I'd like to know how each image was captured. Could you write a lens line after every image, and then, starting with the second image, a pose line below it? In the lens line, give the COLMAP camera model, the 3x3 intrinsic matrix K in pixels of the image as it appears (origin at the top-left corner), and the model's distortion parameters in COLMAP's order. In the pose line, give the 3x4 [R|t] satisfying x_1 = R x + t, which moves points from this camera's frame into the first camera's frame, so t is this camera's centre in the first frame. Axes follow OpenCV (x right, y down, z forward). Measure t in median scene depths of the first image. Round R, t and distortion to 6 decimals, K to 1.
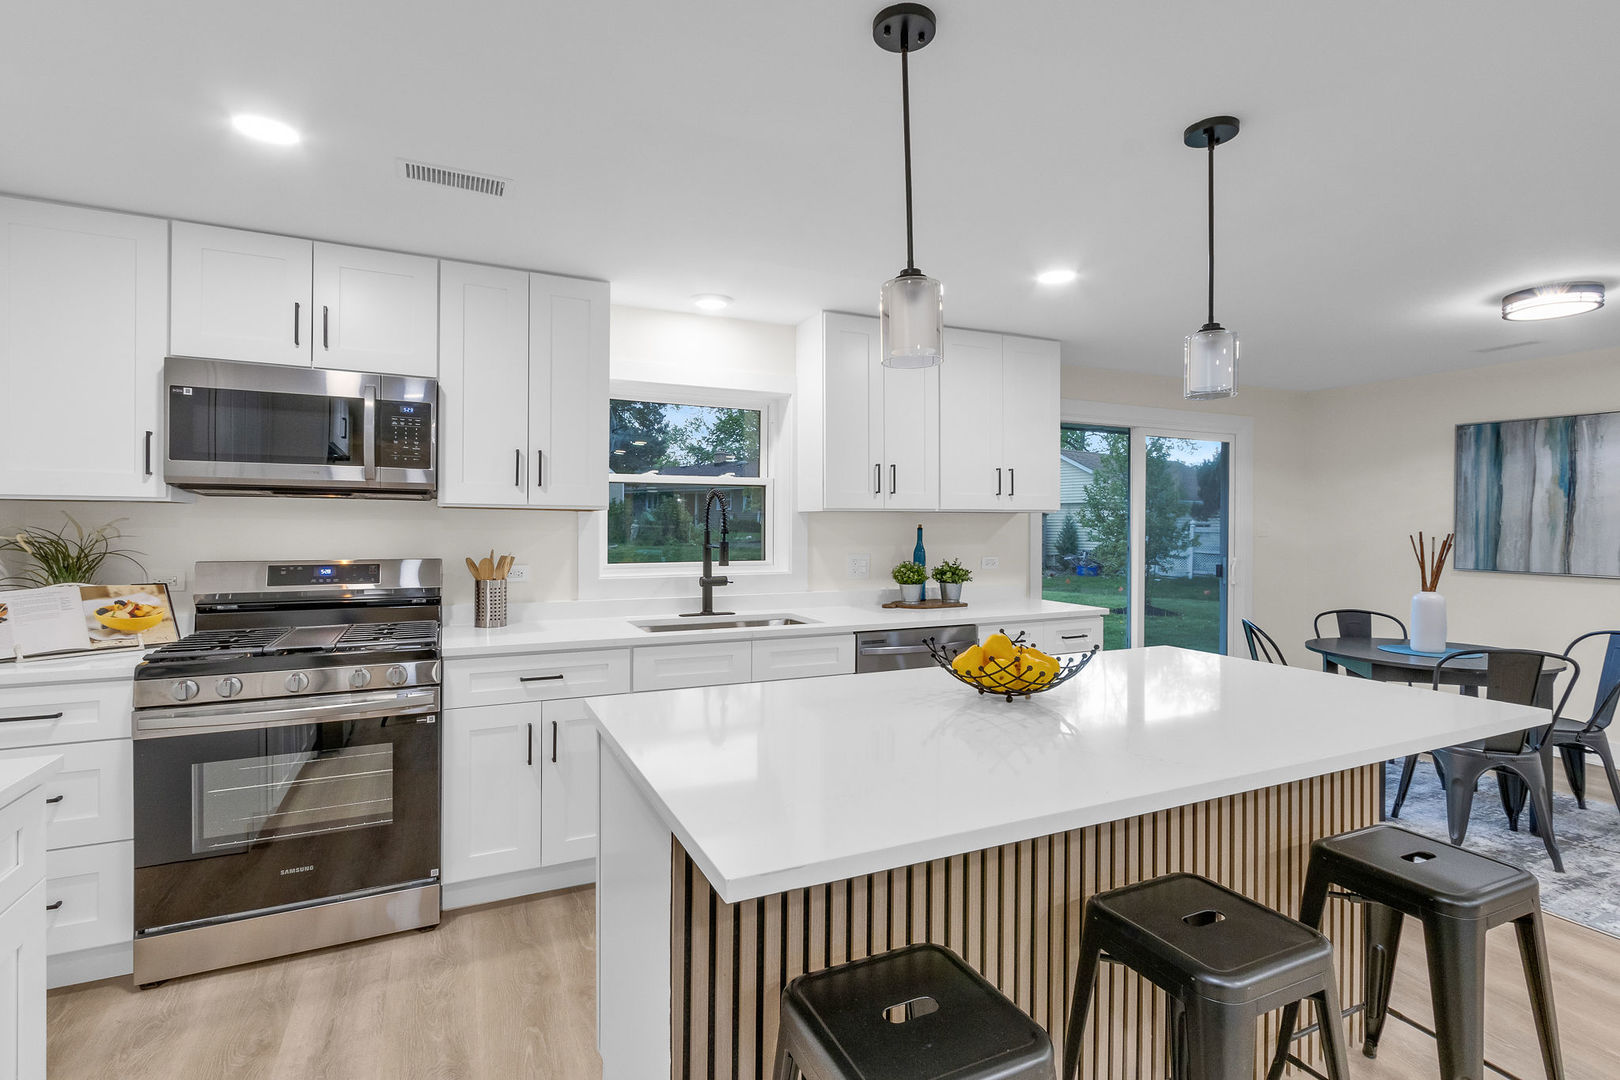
lens RADIAL K [[785.3, 0, 803.0], [0, 785.3, 526.8], [0, 0, 1]] dist [0.017909, 0.002431]
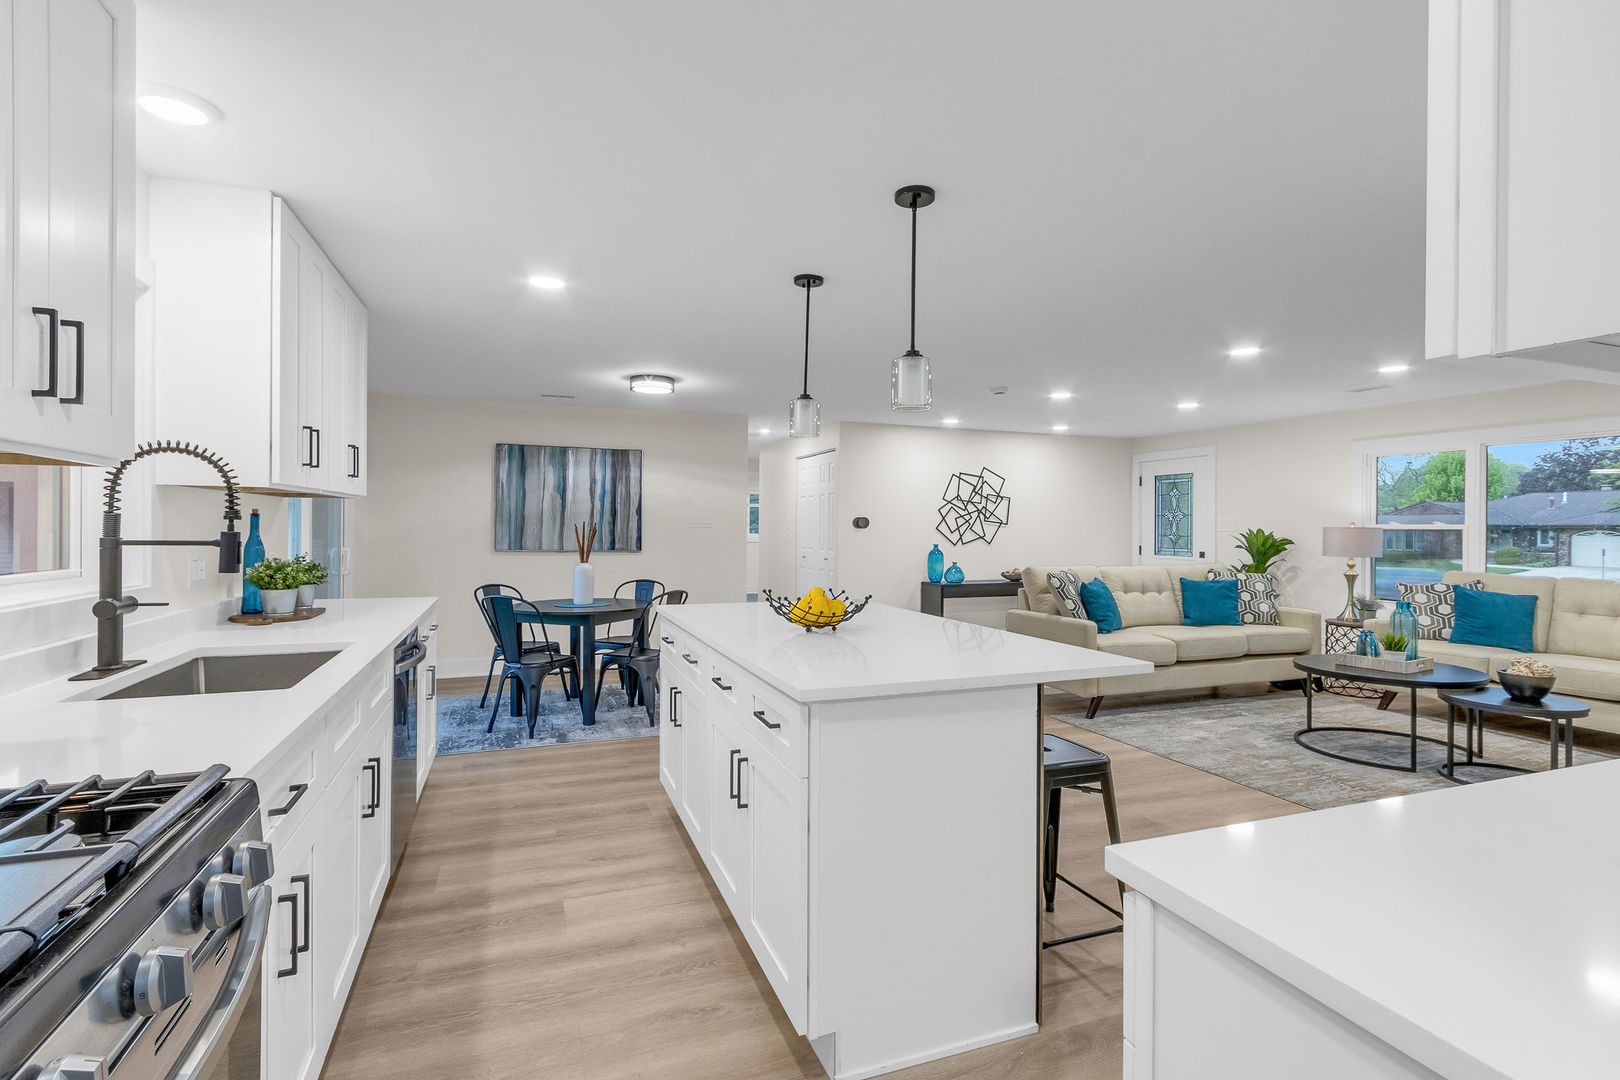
lens RADIAL K [[754.0, 0, 817.5], [0, 754.0, 554.2], [0, 0, 1]] dist [0.000596, 0.001144]
pose [[0.075255, -0.035661, 0.996526, -0.569728], [-0.012009, 0.999255, 0.036665, 0.009609], [-0.997092, -0.014726, 0.074771, 0.467103]]
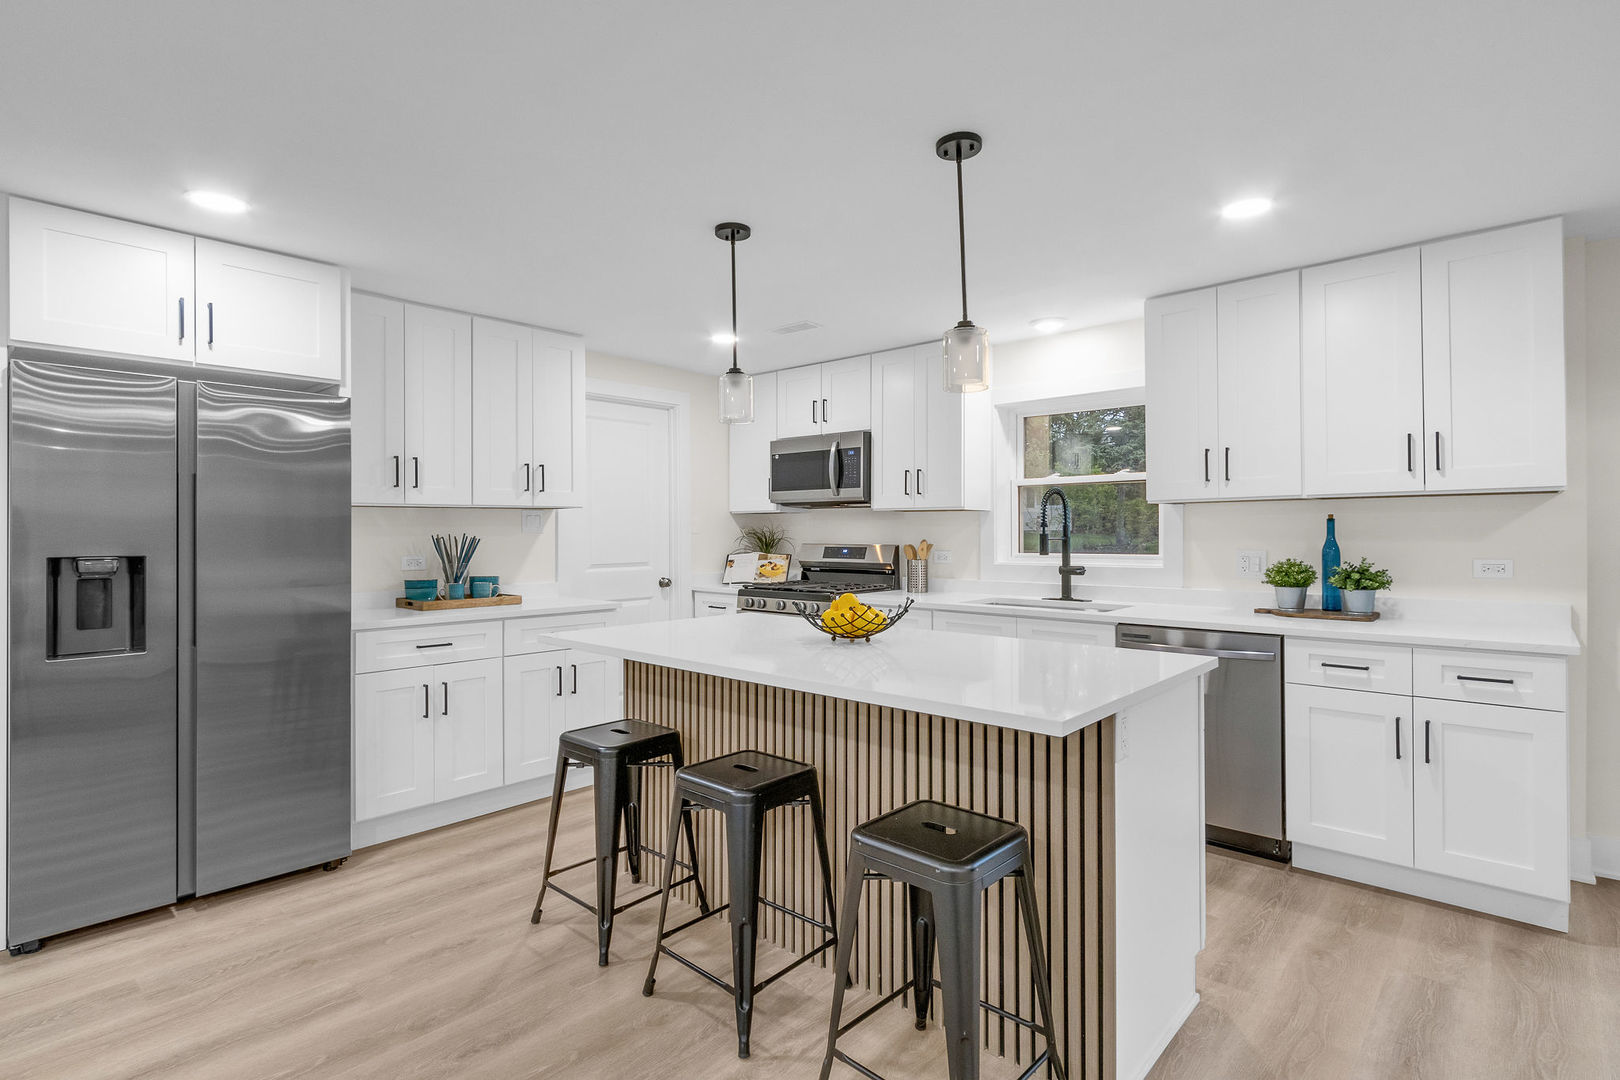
lens RADIAL K [[791.4, 0, 810.2], [0, 791.4, 536.2], [0, 0, 1]] dist [-0.001004, 0.000497]
pose [[0.386388, 0.003535, -0.922329, 0.754384], [0.008745, 0.999934, 0.007497, 0.009297], [0.922295, -0.010963, 0.386332, 0.220489]]
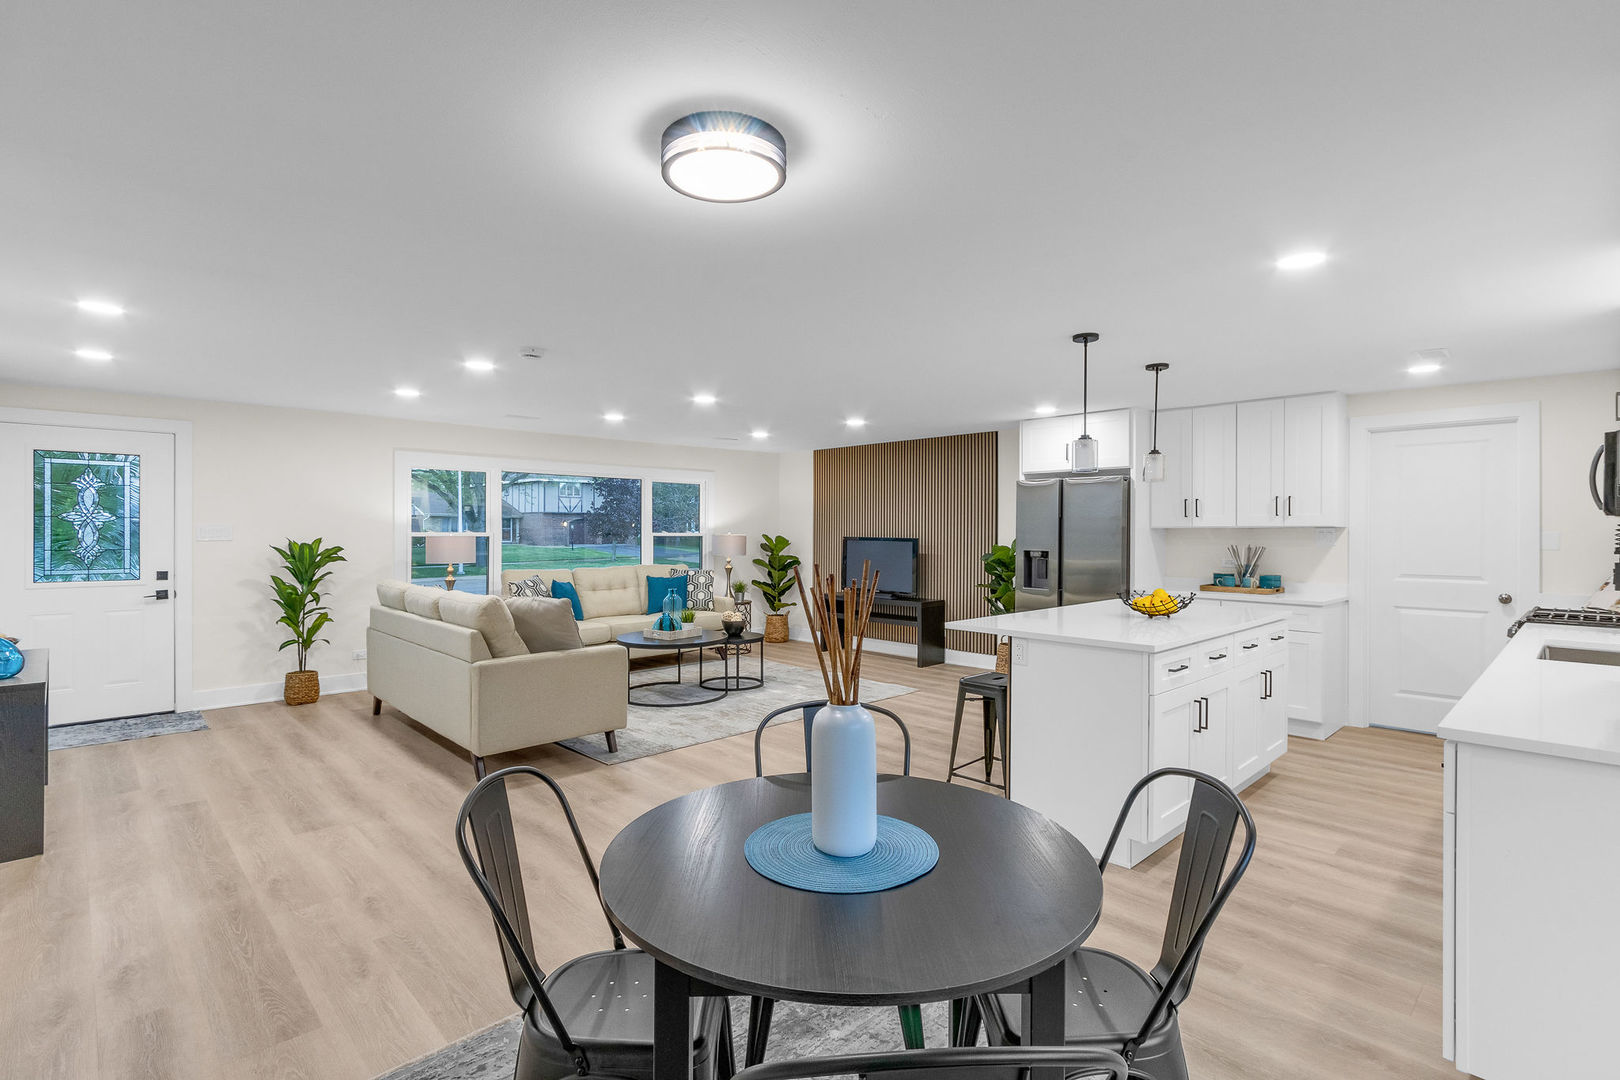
lens RADIAL K [[771.8, 0, 814.6], [0, 771.8, 533.8], [0, 0, 1]] dist [0.005332, -0.002838]
pose [[-0.947101, -0.003414, -0.320917, 0.927092], [-0.003254, 0.999994, -0.001036, -0.007916], [0.320919, 0.000063, -0.947107, 1.386754]]
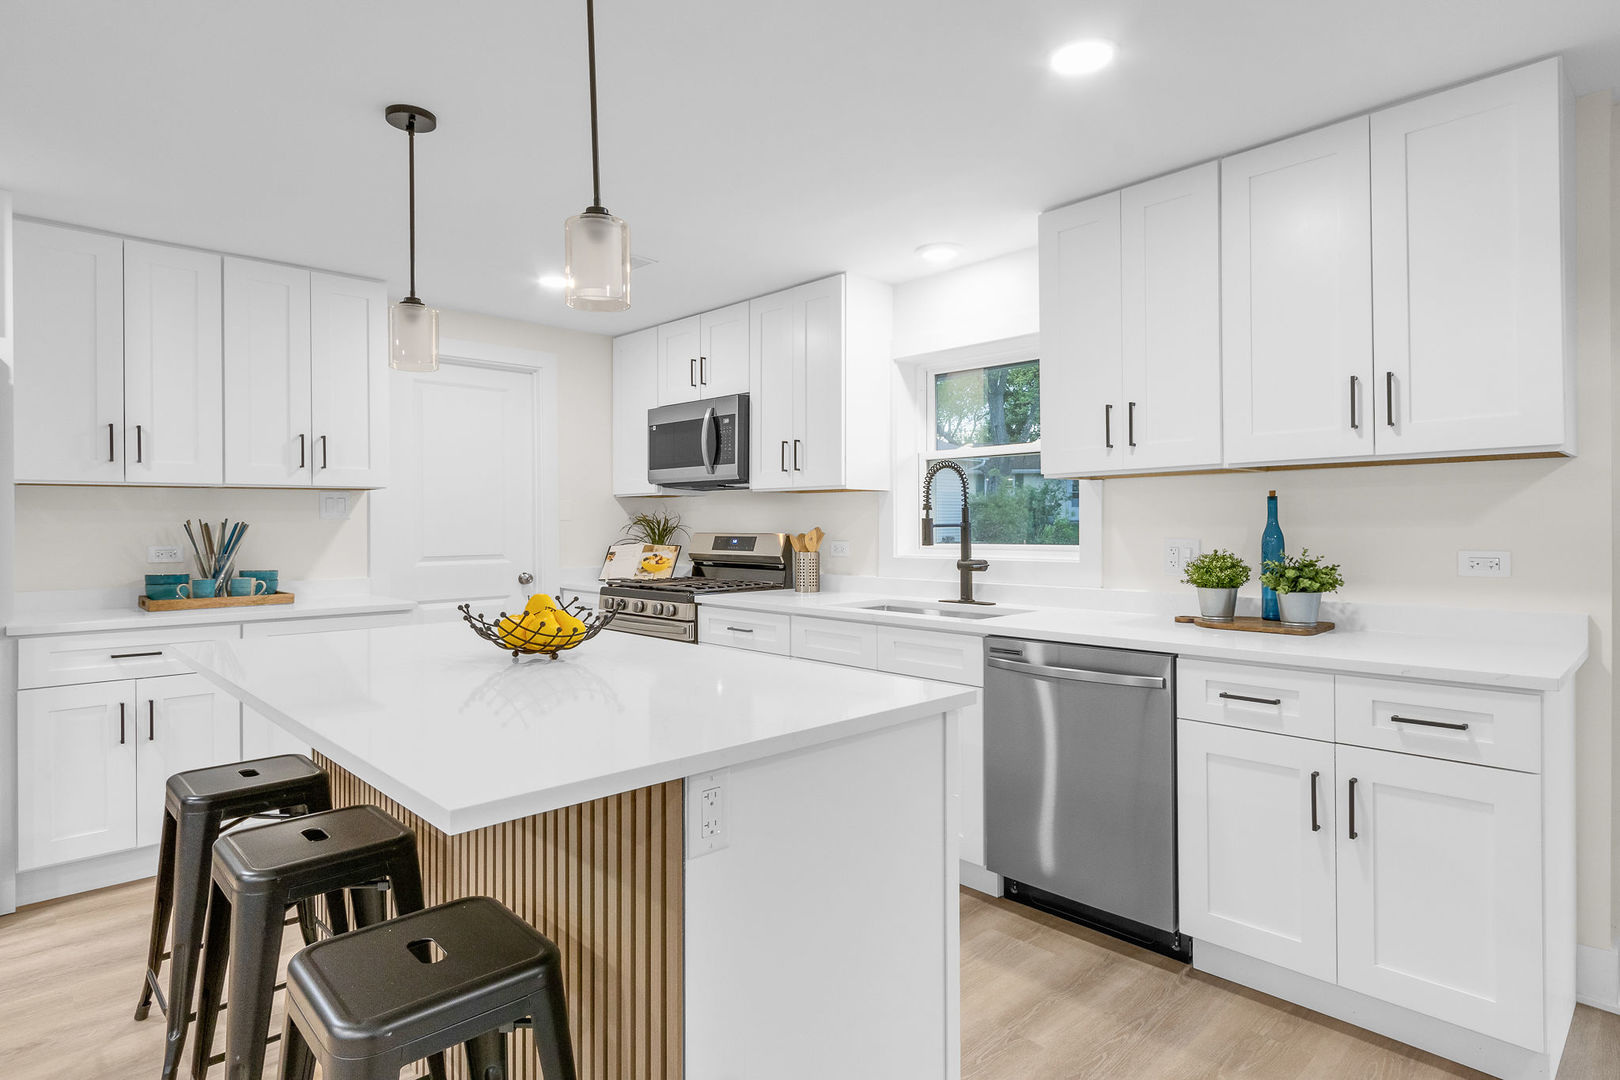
lens RADIAL K [[862.8, 0, 810.3], [0, 862.8, 530.3], [0, 0, 1]] dist [0.000947, -0.001346]
pose [[0.325314, 0.005037, -0.945593, 0.718232], [0.008928, 0.999925, 0.008398, 0.020312], [0.945564, -0.011175, 0.325245, 0.501934]]
